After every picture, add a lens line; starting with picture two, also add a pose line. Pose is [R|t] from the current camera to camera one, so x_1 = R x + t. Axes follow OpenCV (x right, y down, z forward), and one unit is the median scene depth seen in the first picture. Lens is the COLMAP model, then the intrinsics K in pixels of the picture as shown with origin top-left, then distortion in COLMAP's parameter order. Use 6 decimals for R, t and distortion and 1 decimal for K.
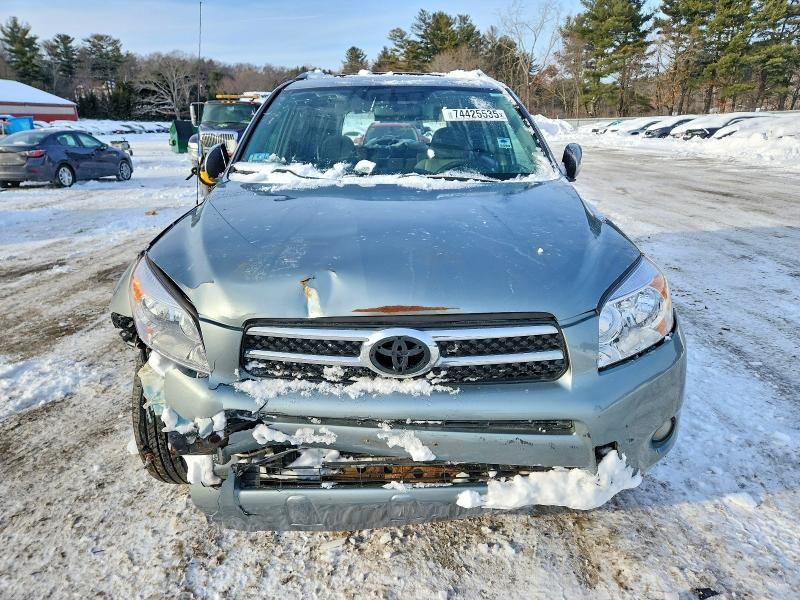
lens RADIAL K [[576.6, 0, 400.0], [0, 576.6, 300.0], [0, 0, 1]] dist [0.002576, -0.007917]
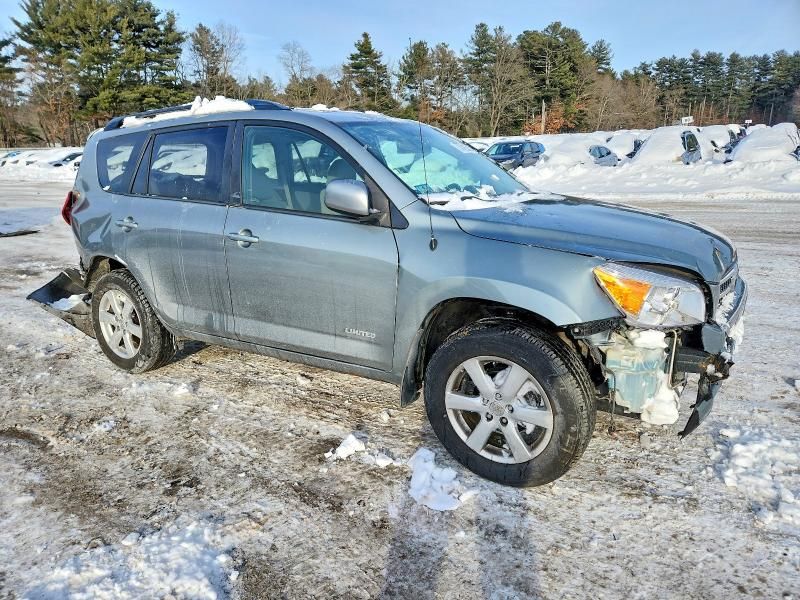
lens RADIAL K [[576.6, 0, 400.0], [0, 576.6, 300.0], [0, 0, 1]] dist [0.002576, -0.007917]
pose [[0.498793, -0.210233, 0.840837, -0.124654], [0.253028, 0.963195, 0.090727, -0.016035], [-0.828964, 0.167501, 0.533630, 0.054472]]
